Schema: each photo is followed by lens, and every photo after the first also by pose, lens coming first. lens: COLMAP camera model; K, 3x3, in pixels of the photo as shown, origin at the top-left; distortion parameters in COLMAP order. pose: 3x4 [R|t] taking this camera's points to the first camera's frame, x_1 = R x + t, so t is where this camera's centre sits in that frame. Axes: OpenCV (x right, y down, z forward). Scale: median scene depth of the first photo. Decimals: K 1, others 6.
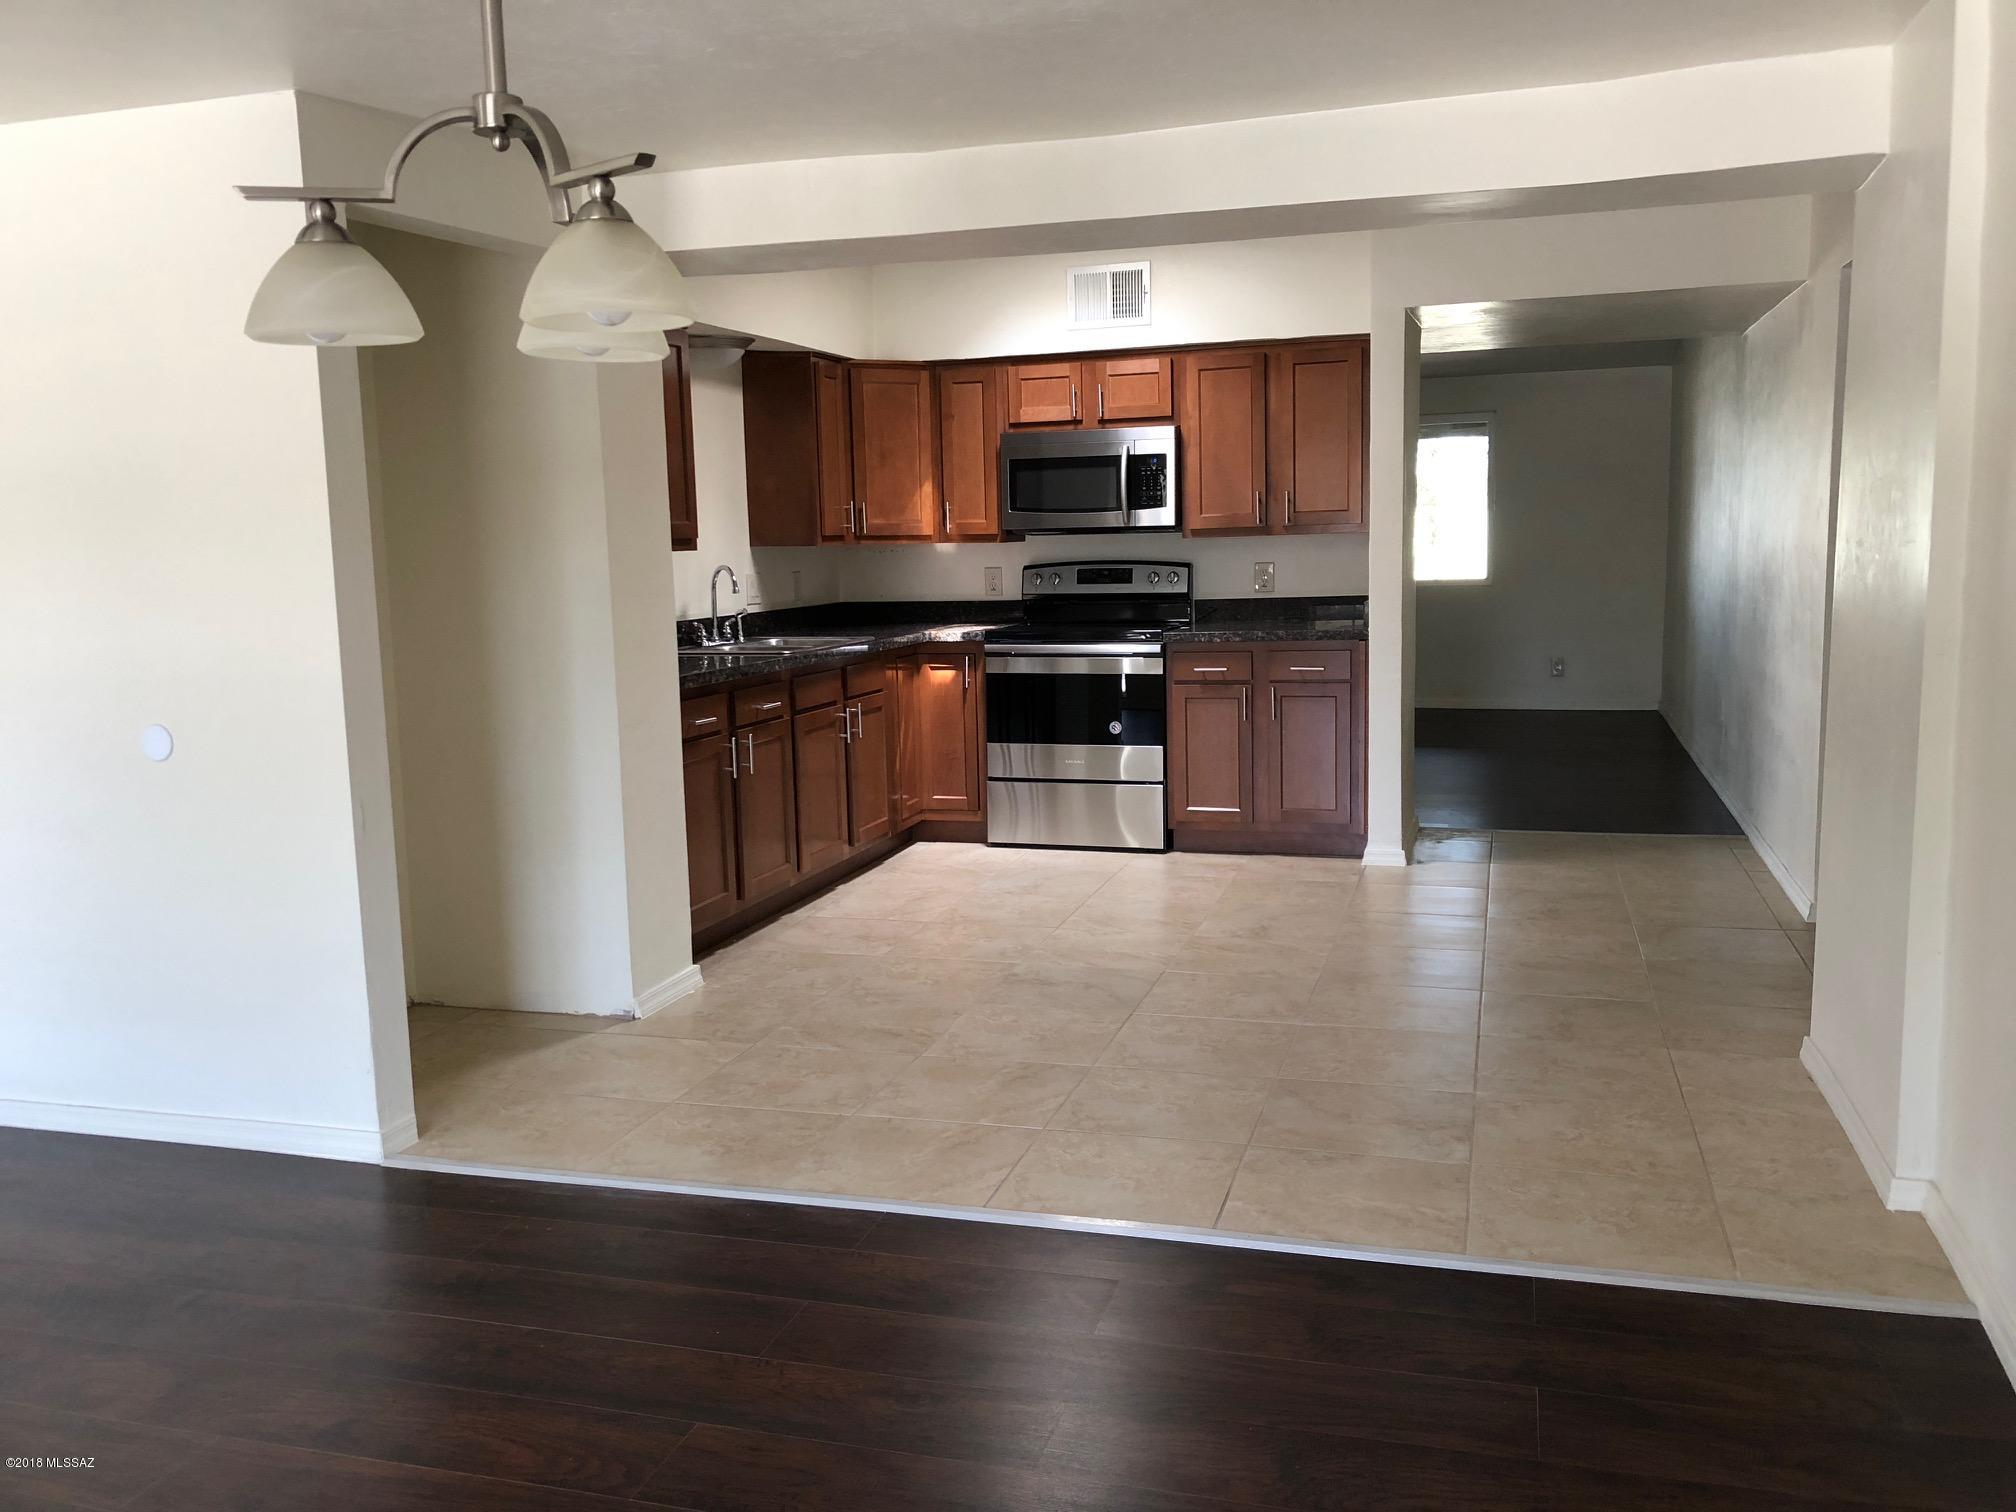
lens RADIAL K [[1657.3, 0, 1007.9], [0, 1657.3, 761.4], [0, 0, 1]] dist [0.026653, -0.026514]
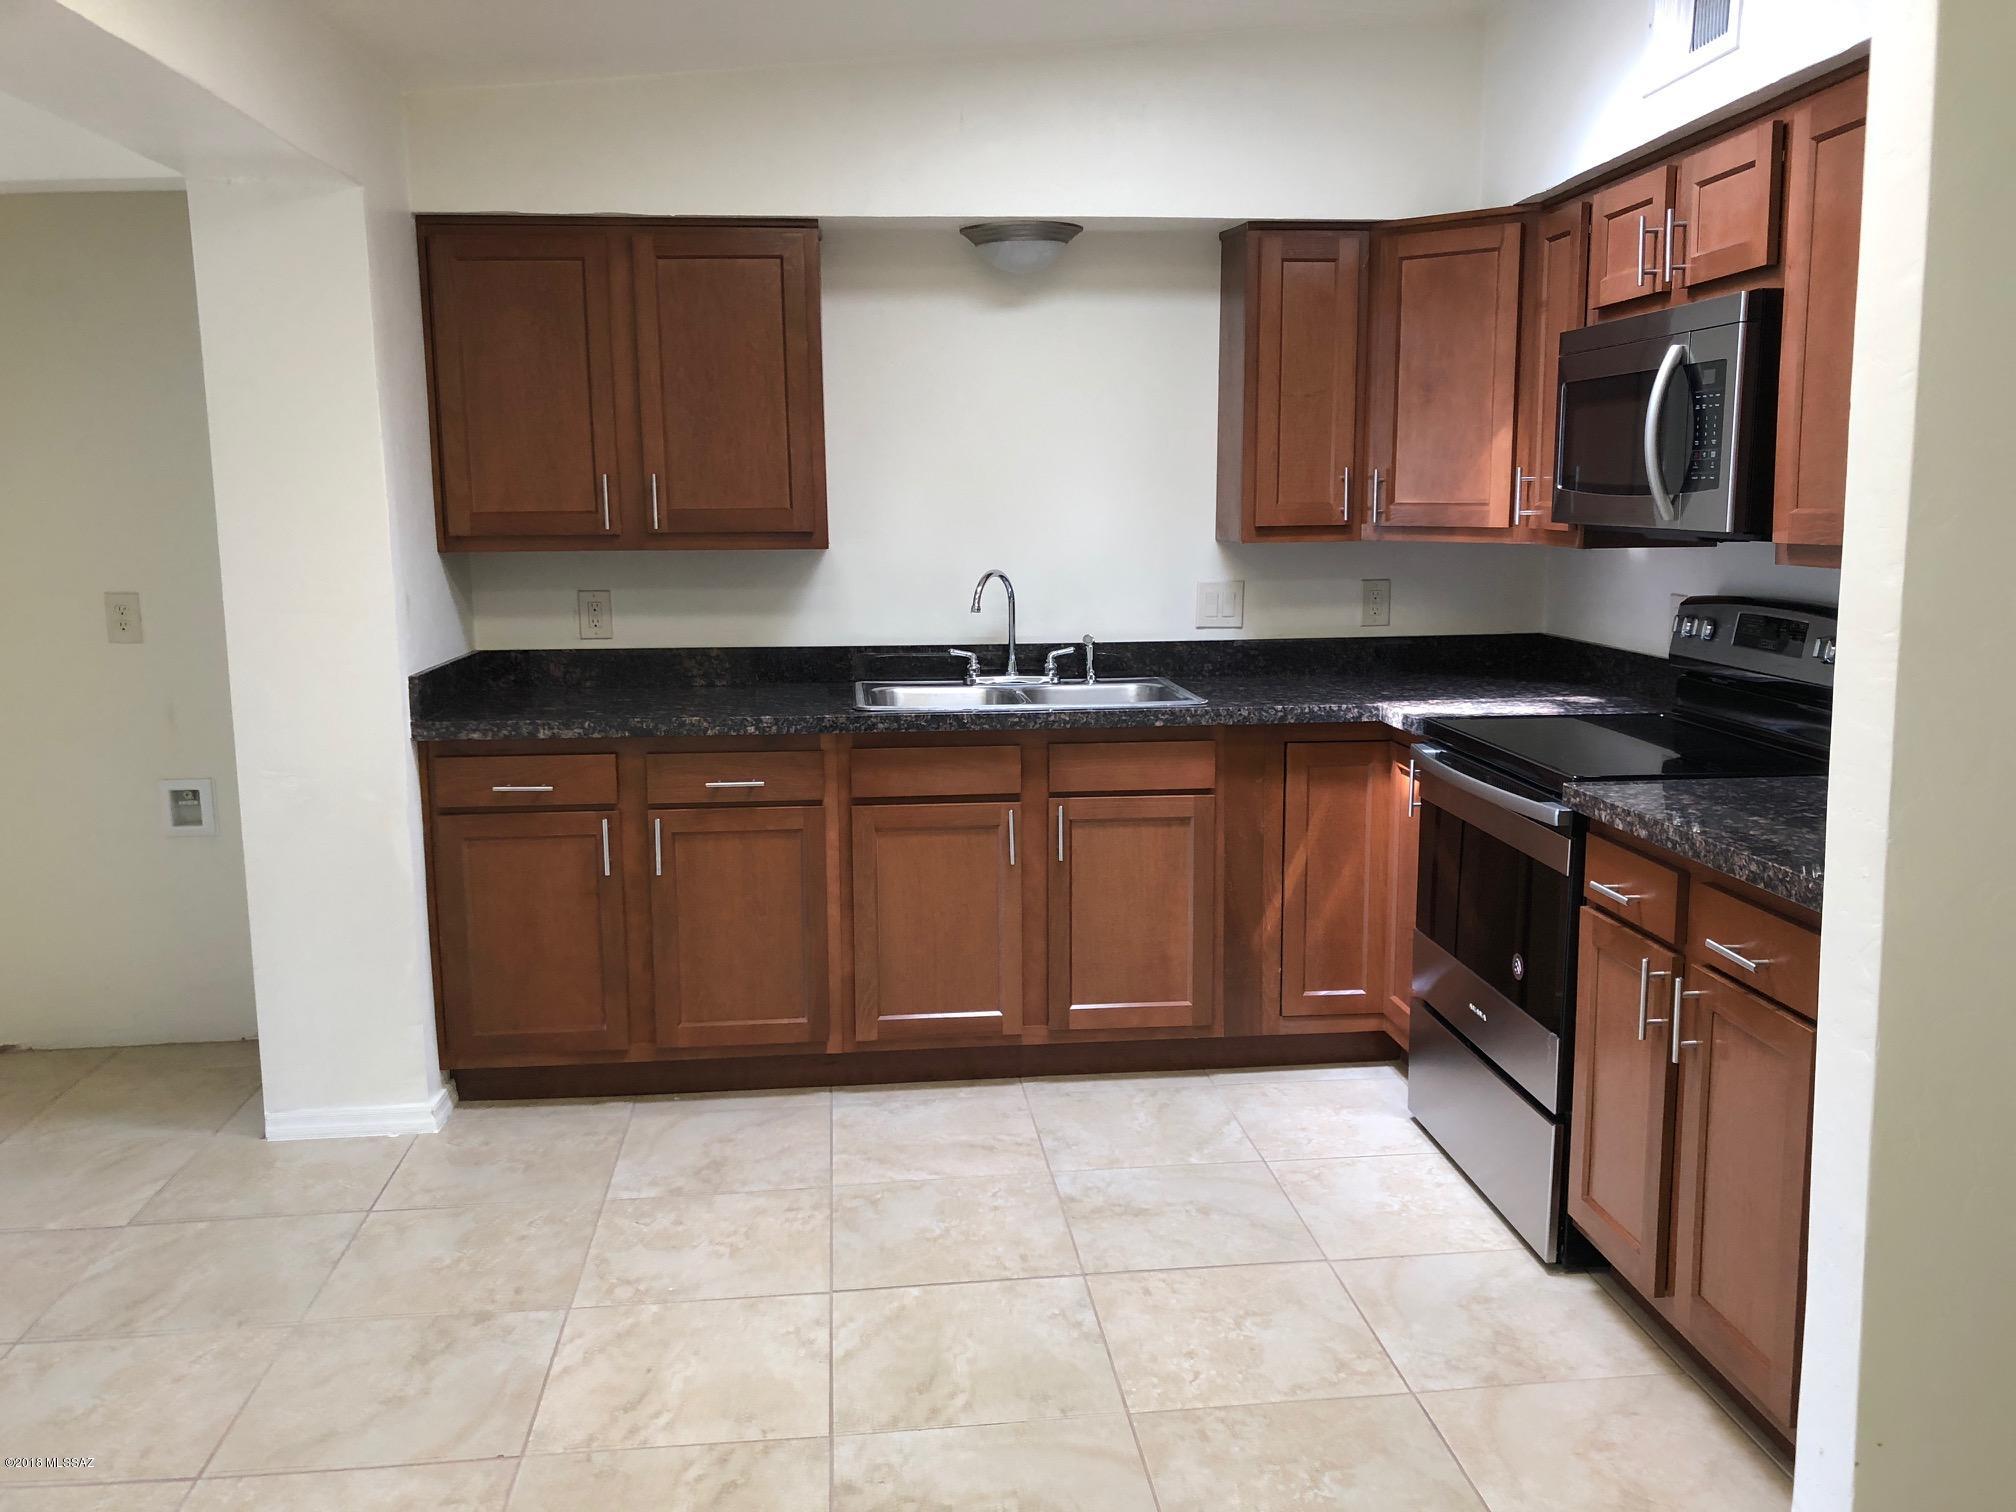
lens RADIAL K [[1657.3, 0, 1011.2], [0, 1657.3, 746.8], [0, 0, 1]] dist [0.026653, -0.026514]
pose [[0.392620, 0.159152, -0.905826, 0.412862], [-0.127203, 0.984845, 0.117900, -0.115203], [0.910862, 0.068934, 0.406914, 0.667194]]
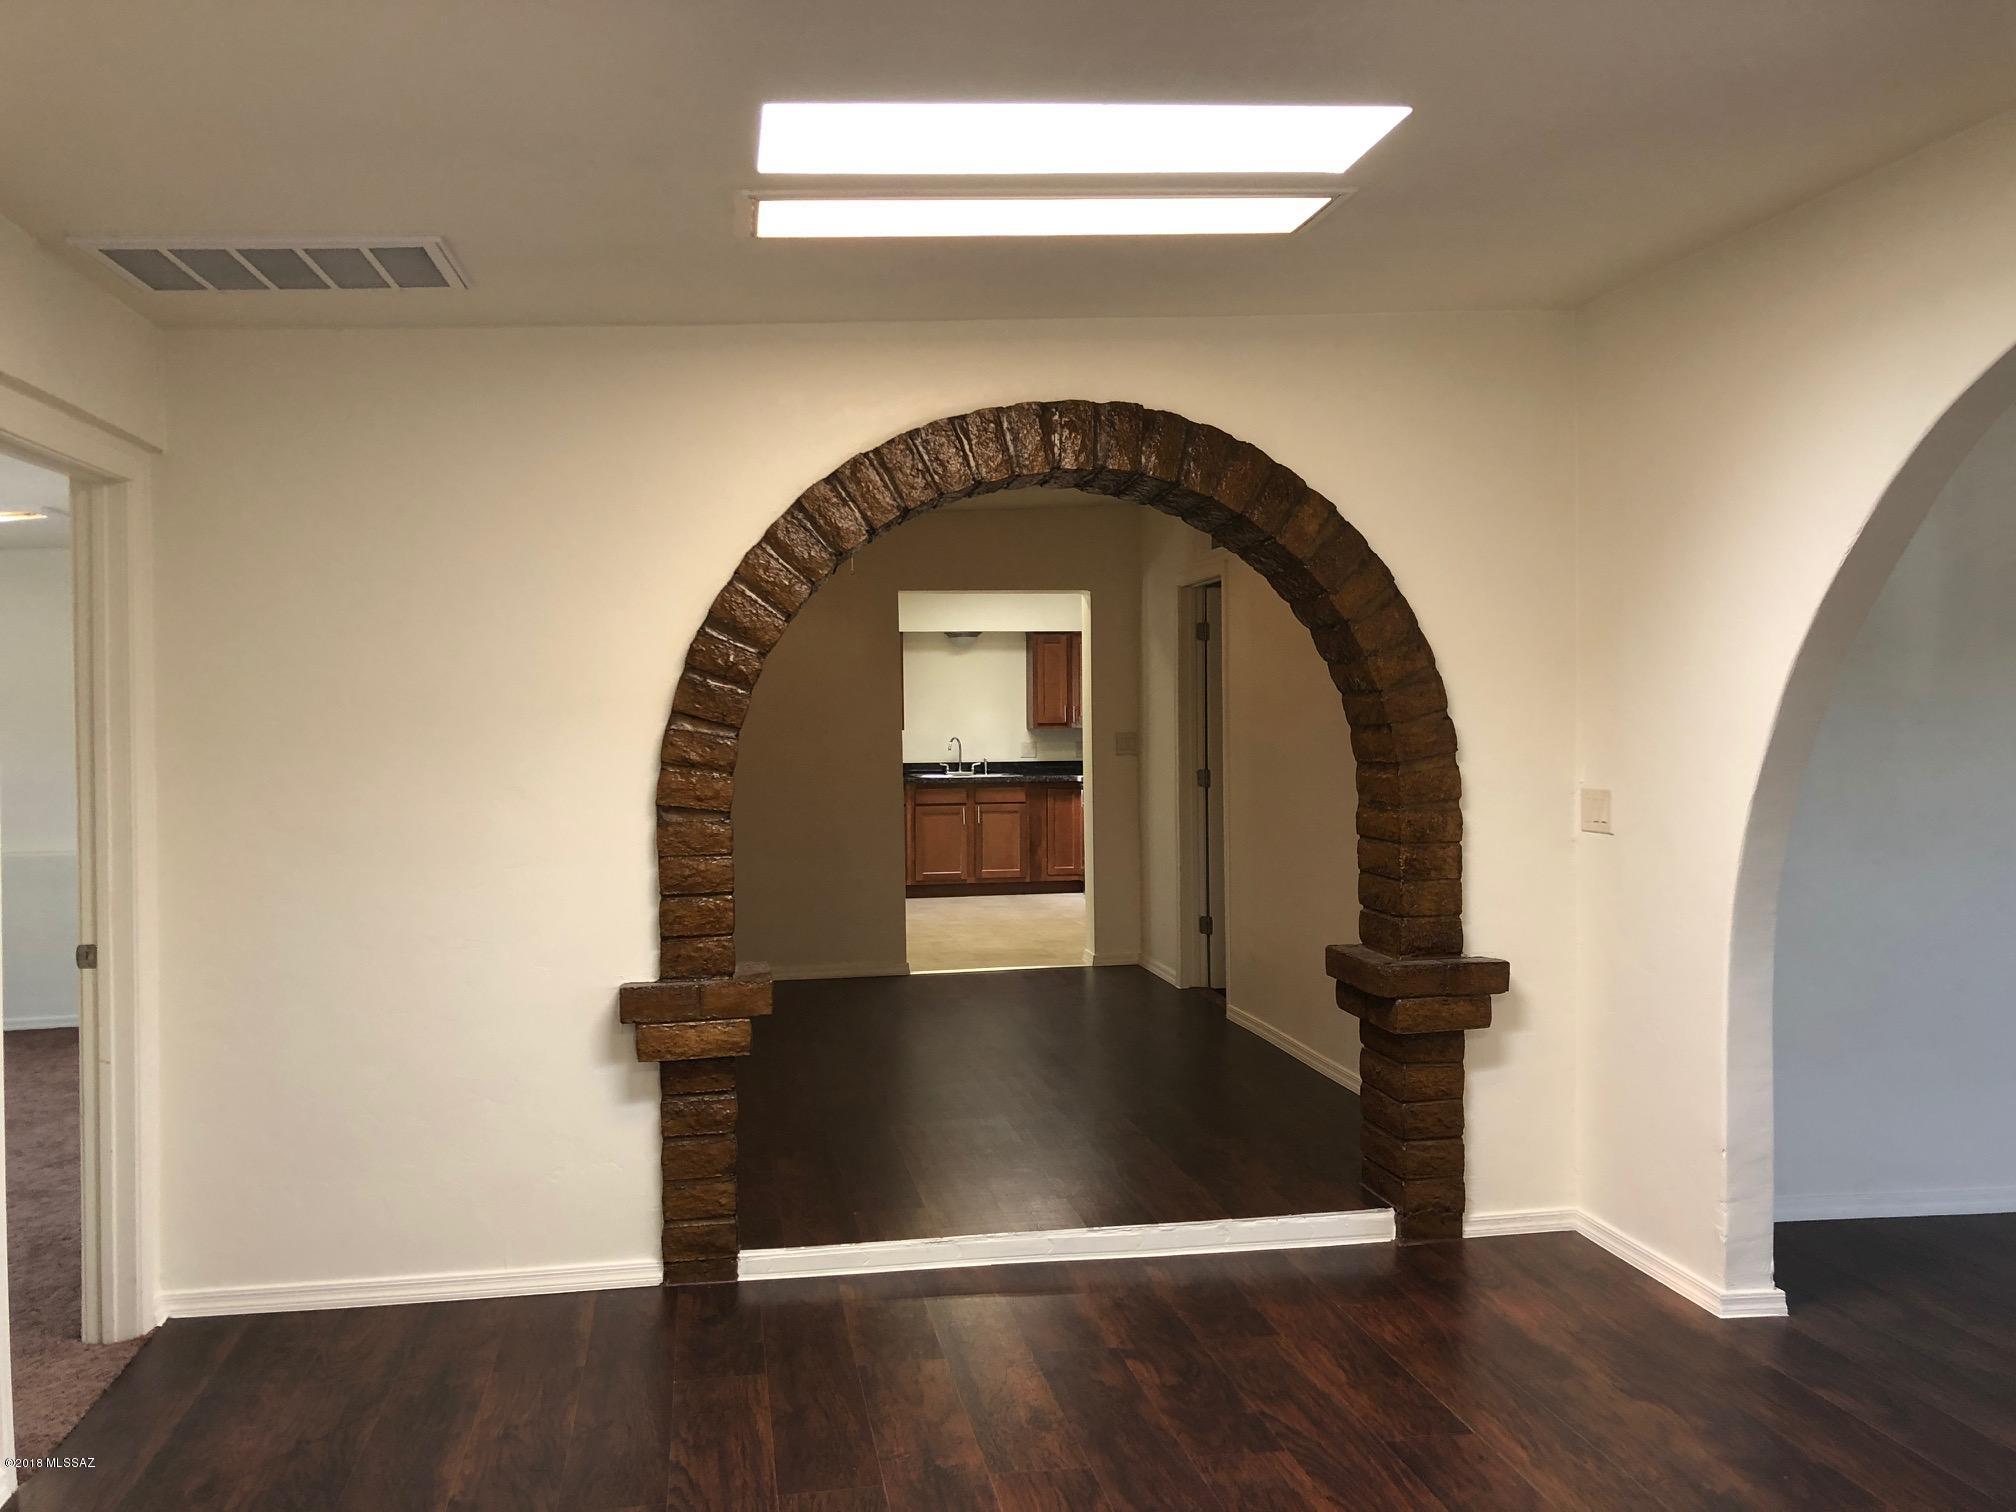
lens RADIAL K [[1657.3, 0, 1017.3], [0, 1657.3, 746.7], [0, 0, 1]] dist [0.026653, -0.026514]
pose [[0.466500, 0.033626, -0.883882, 1.580467], [-0.119714, 0.992483, -0.025425, -0.055502], [0.876383, 0.117674, 0.467019, 0.071887]]
